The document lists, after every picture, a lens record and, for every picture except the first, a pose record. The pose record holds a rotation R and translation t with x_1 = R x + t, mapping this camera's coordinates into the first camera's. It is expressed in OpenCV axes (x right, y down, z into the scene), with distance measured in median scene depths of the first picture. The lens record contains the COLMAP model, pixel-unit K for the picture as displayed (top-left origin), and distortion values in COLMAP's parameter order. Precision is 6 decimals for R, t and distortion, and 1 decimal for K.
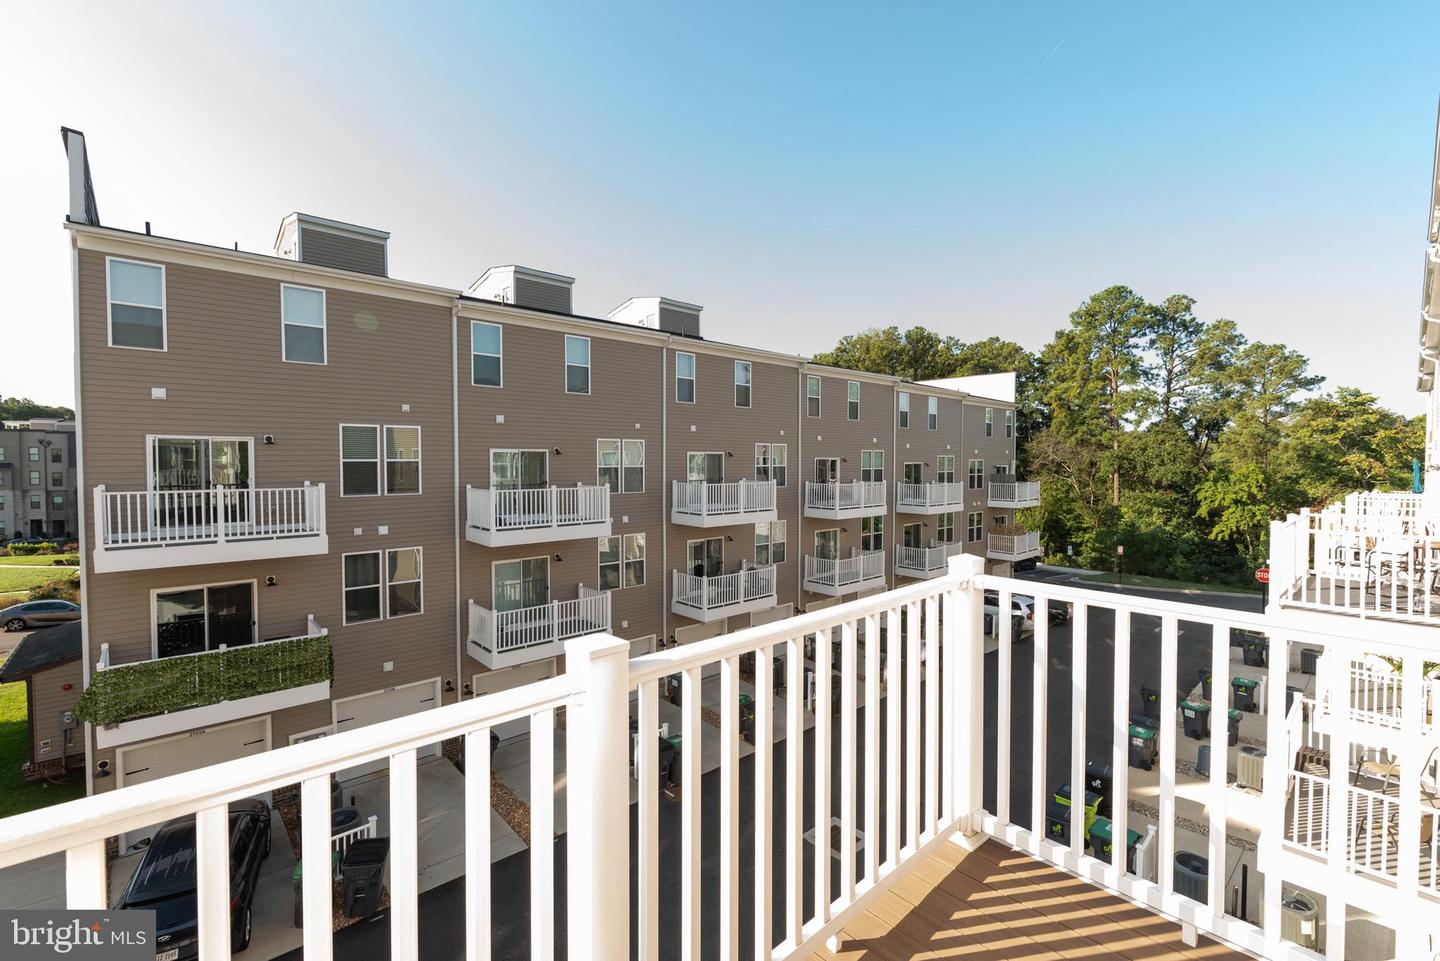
lens RADIAL K [[631.3, 0, 720.6], [0, 631.3, 480.1], [0, 0, 1]] dist [0.004558, 0.000379]
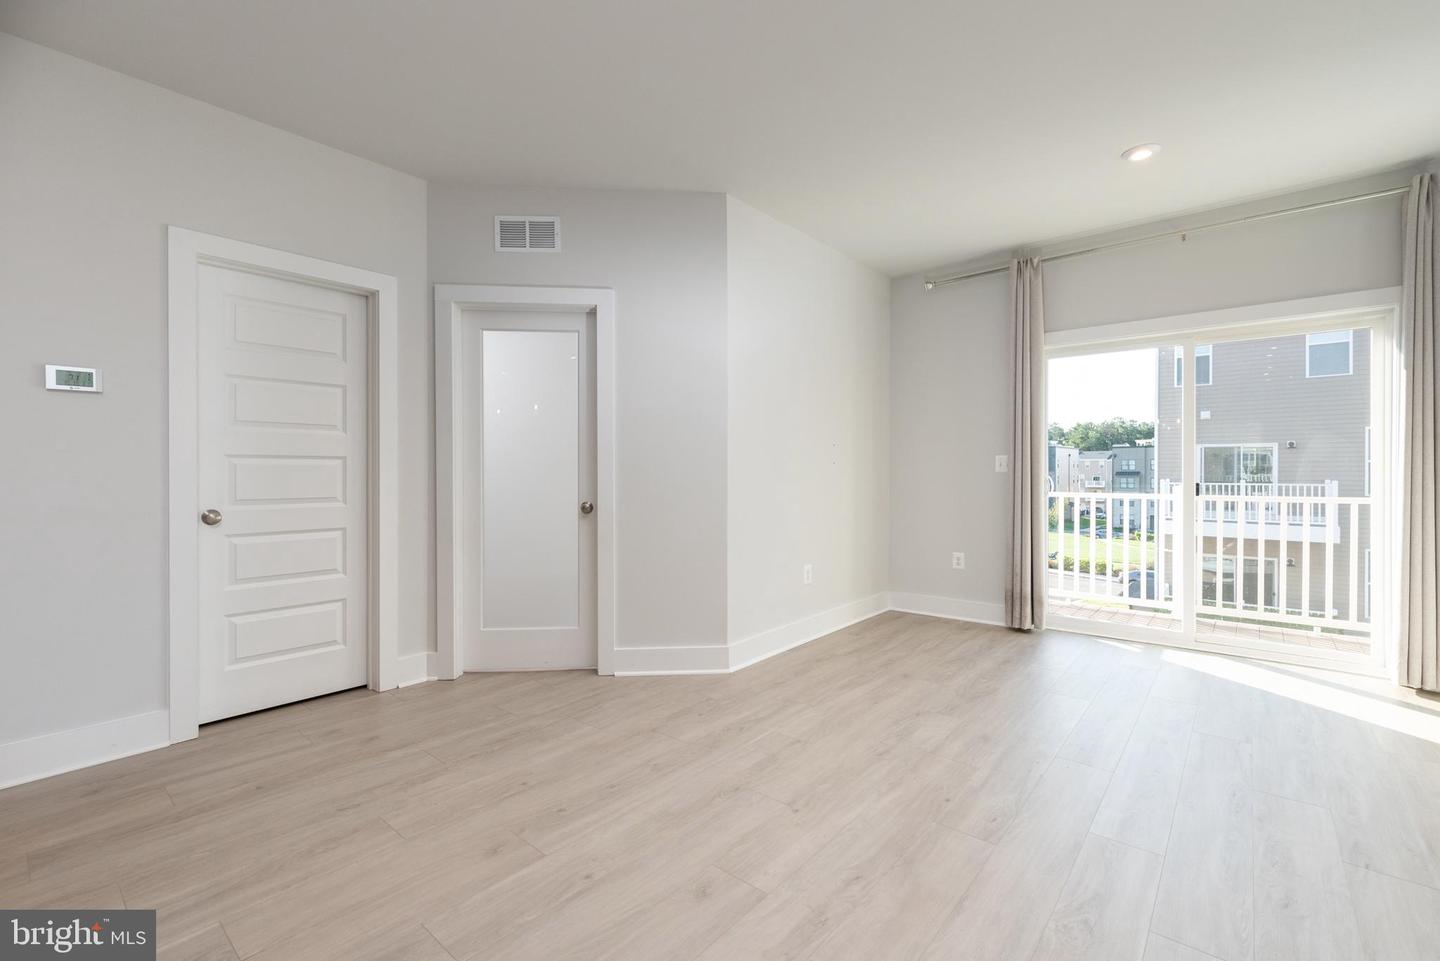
lens RADIAL K [[631.3, 0, 712.2], [0, 631.3, 476.2], [0, 0, 1]] dist [0.004558, 0.000379]
pose [[0.131172, 0.002703, -0.991356, 0.366418], [-0.024642, 0.999696, -0.000535, 0.025525], [0.991053, 0.024499, 0.131199, -0.288986]]
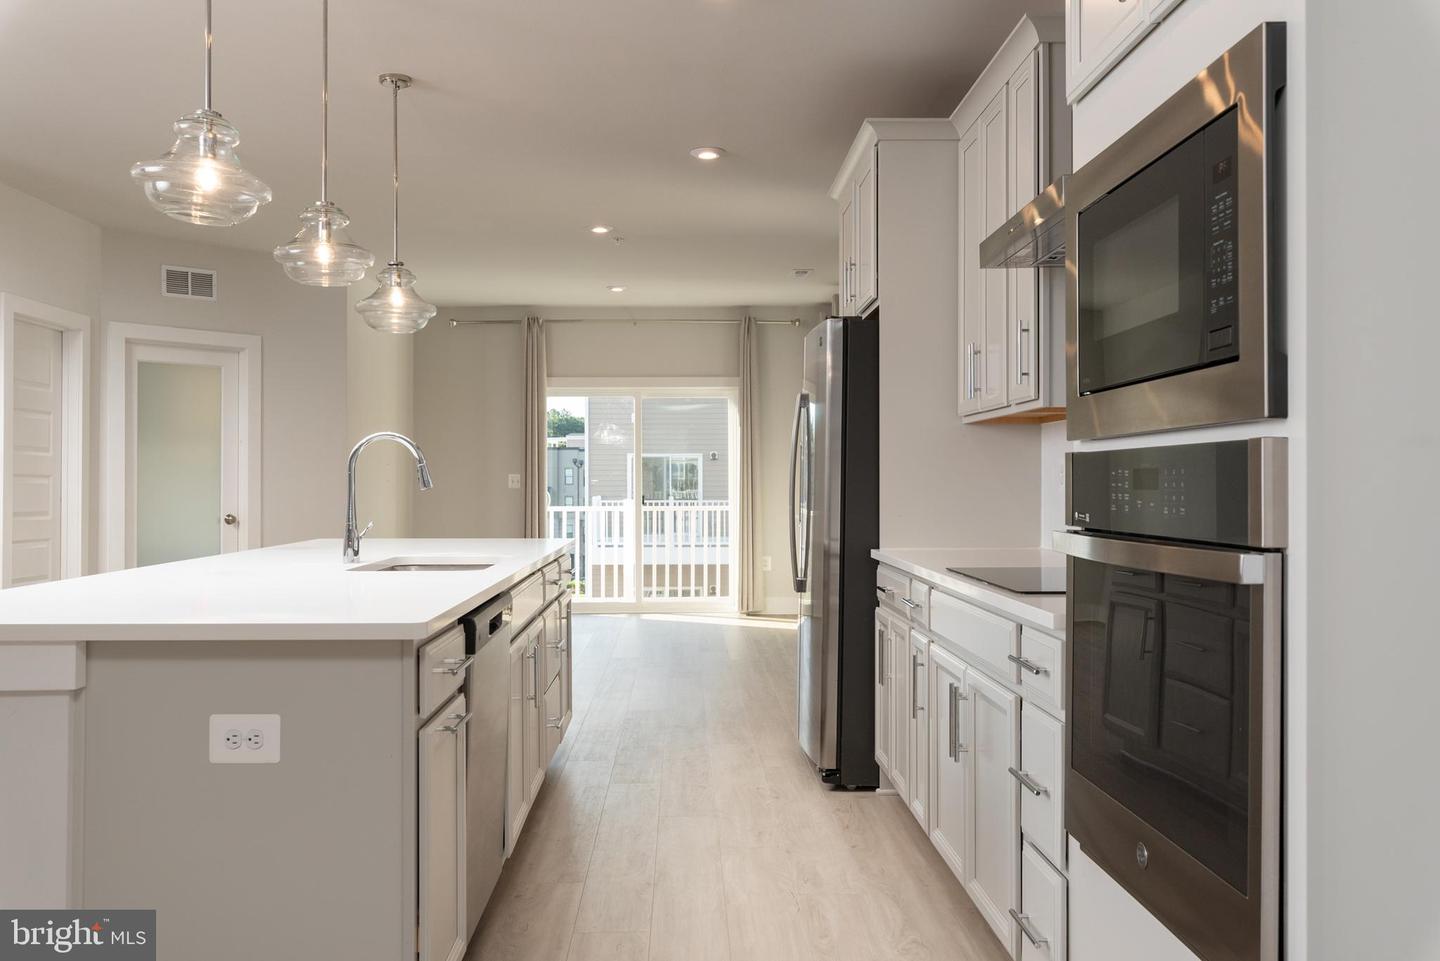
lens RADIAL K [[1227.5, 0, 719.3], [0, 1227.5, 481.6], [0, 0, 1]] dist [0.001441, -0.000489]
pose [[0.761954, -0.010209, -0.647551, 0.556684], [-0.009024, 0.999611, -0.026377, 0.031627], [0.647569, 0.025941, 0.761565, -0.493249]]
